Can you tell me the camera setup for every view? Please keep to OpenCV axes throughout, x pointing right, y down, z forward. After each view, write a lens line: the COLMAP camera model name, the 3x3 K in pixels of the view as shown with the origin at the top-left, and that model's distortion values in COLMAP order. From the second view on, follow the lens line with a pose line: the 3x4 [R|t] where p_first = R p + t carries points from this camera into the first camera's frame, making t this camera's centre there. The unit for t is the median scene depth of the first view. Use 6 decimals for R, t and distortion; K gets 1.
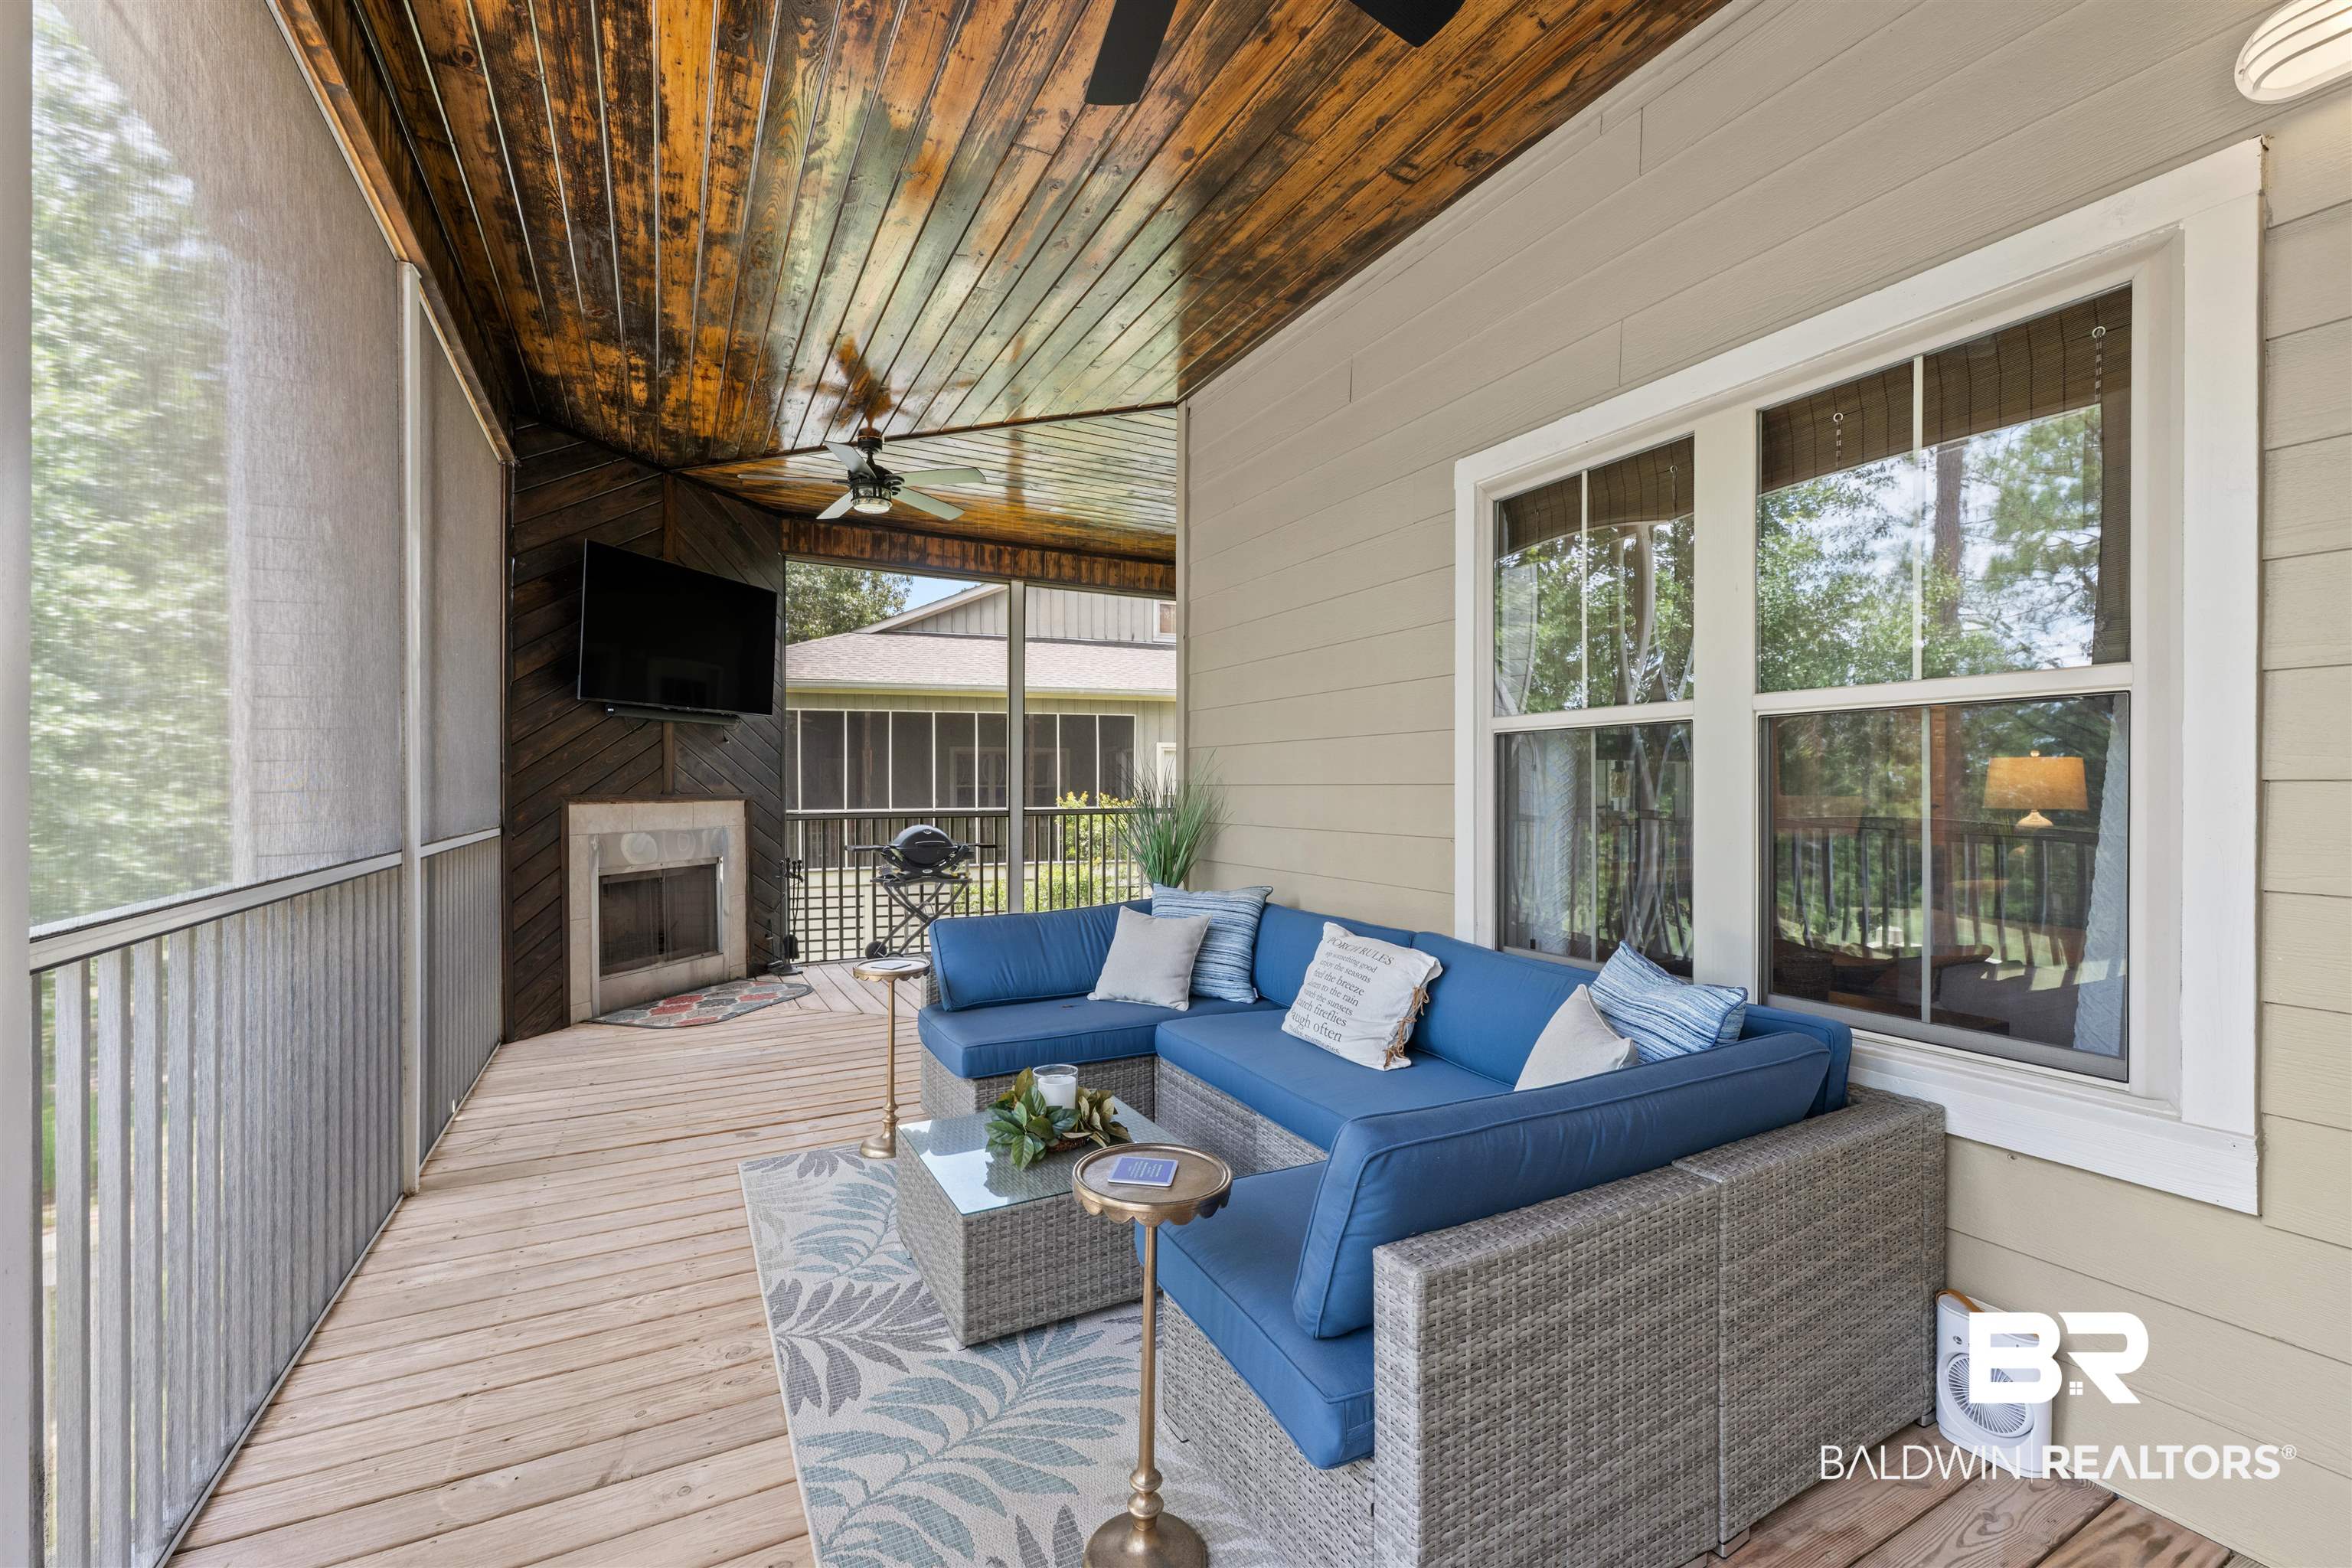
lens RADIAL K [[979.0, 0, 1174.6], [0, 979.0, 792.2], [0, 0, 1]] dist [0.002395, 0.000303]
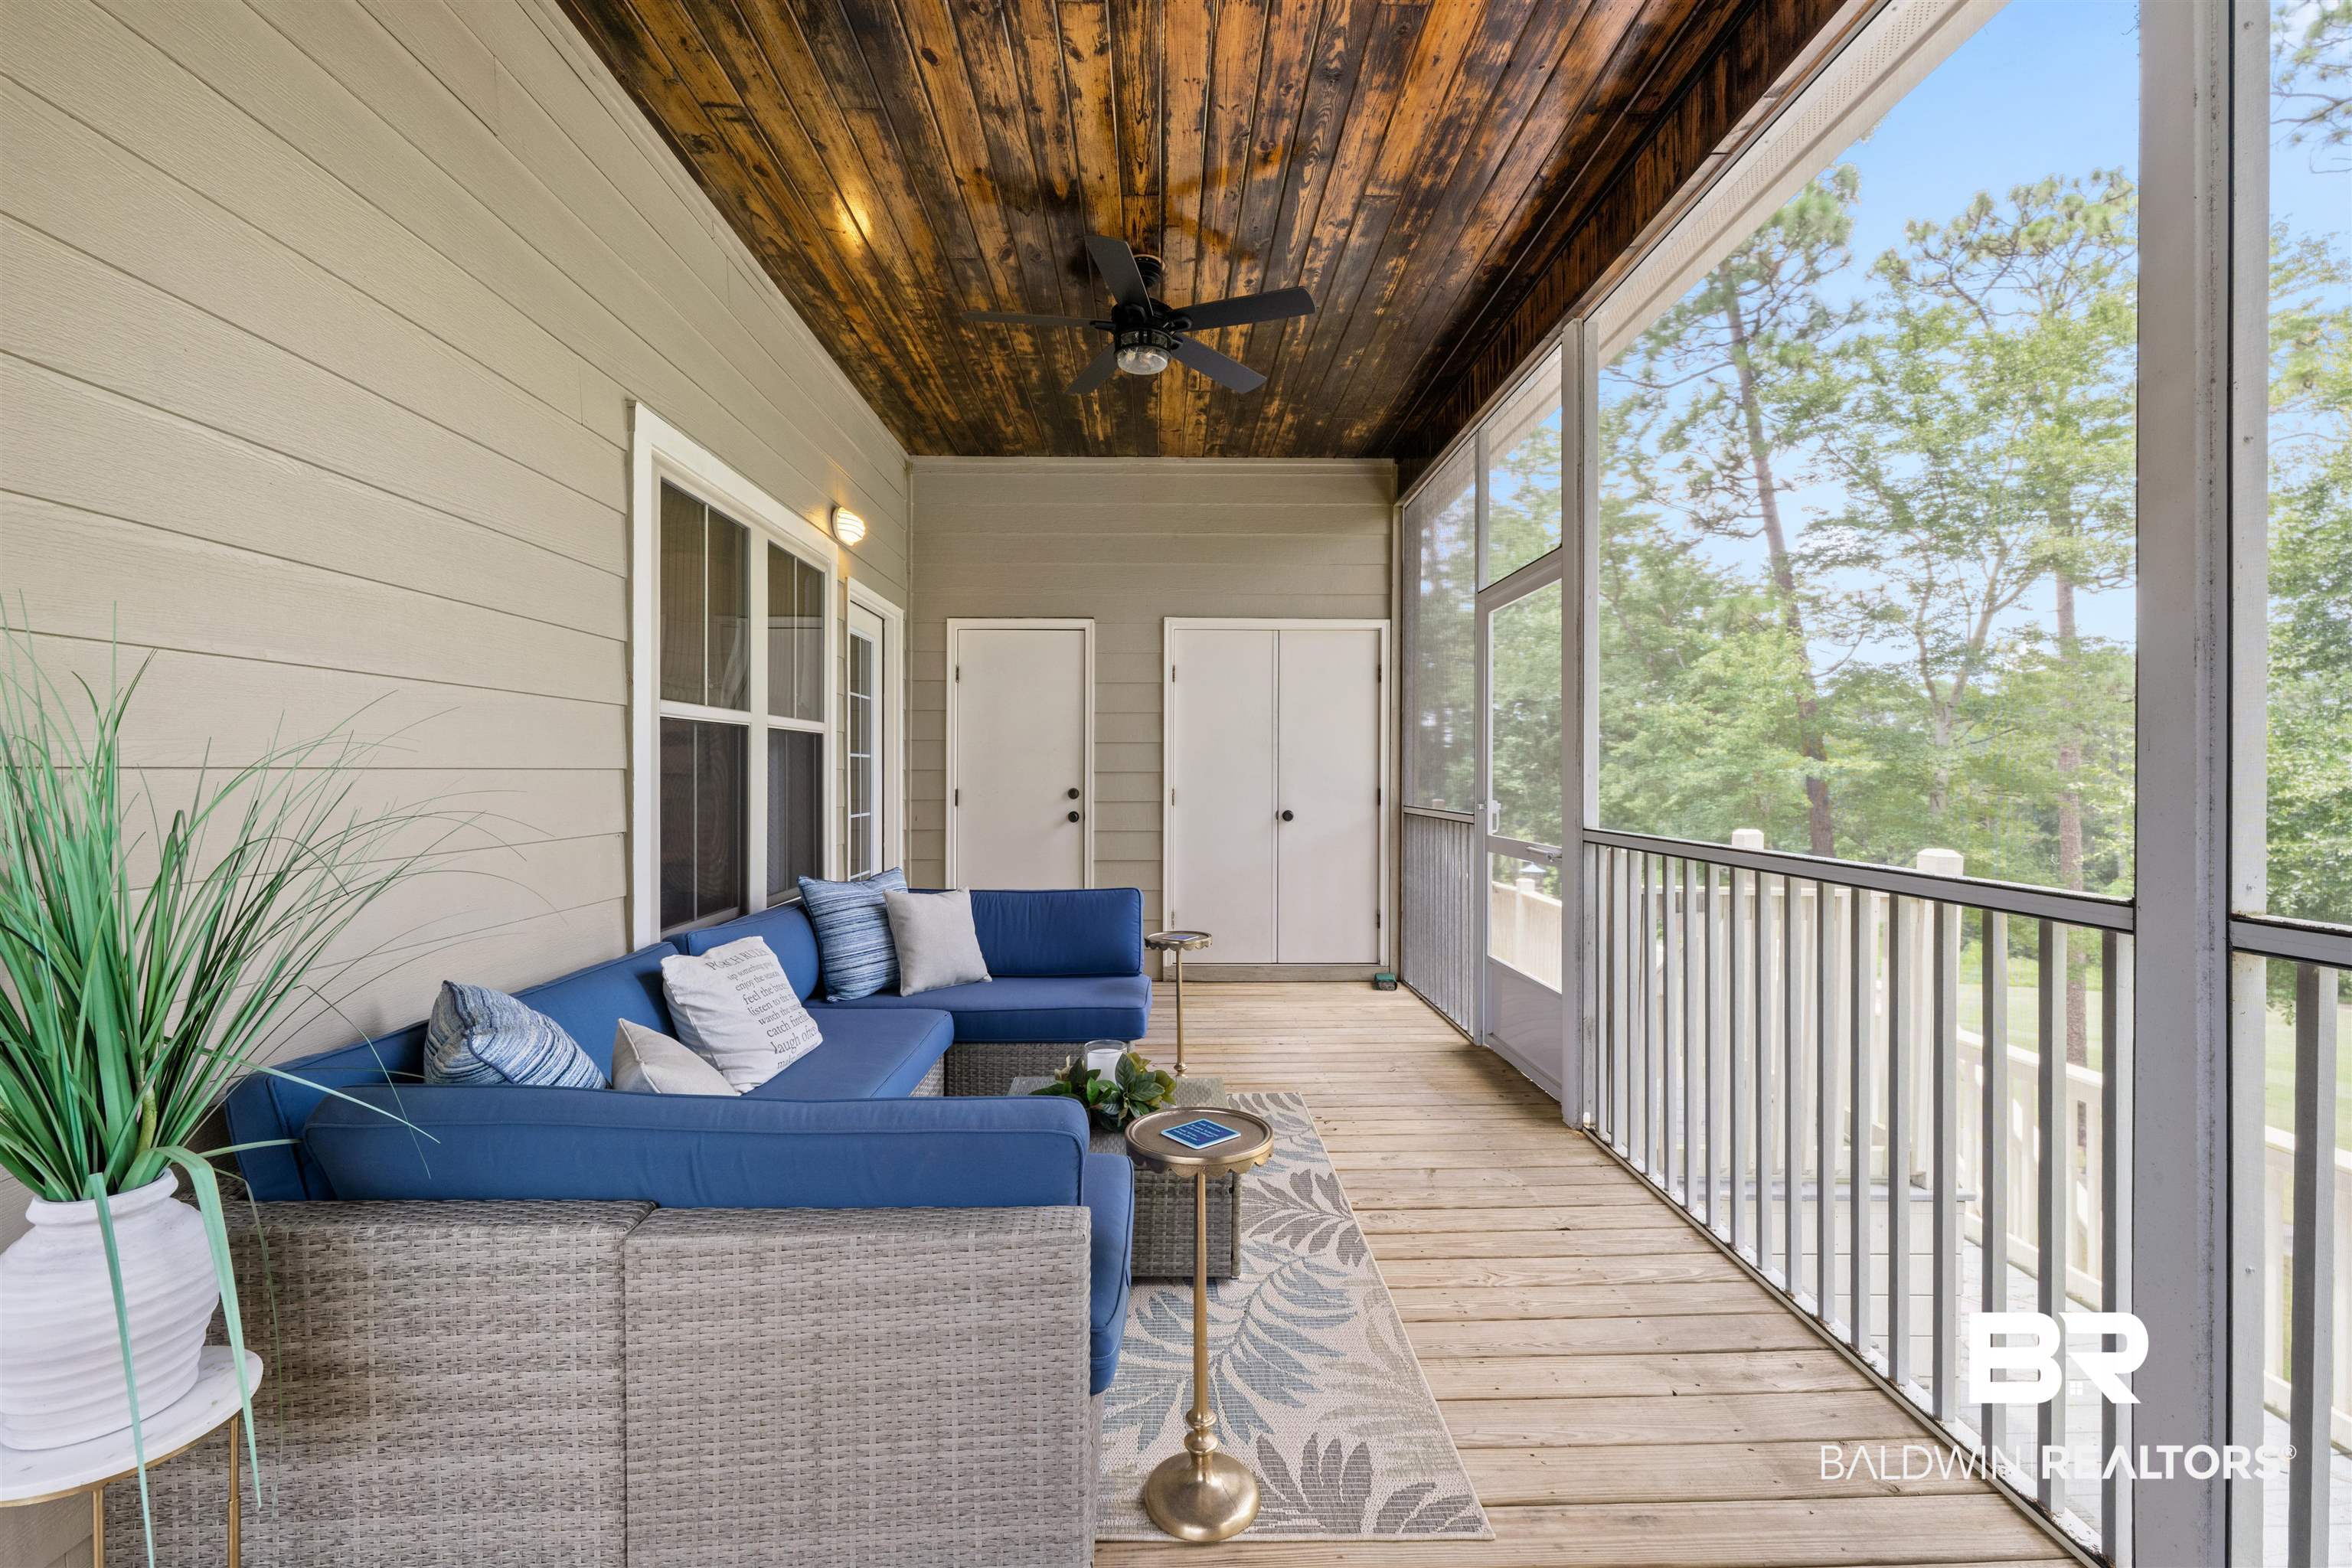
lens RADIAL K [[979.0, 0, 1178.4], [0, 979.0, 774.9], [0, 0, 1]] dist [0.002395, 0.000303]
pose [[-0.894230, -0.004766, 0.447583, -0.743034], [-0.002169, 0.999978, 0.006314, -0.010897], [-0.447603, 0.004676, -0.894220, 2.148556]]
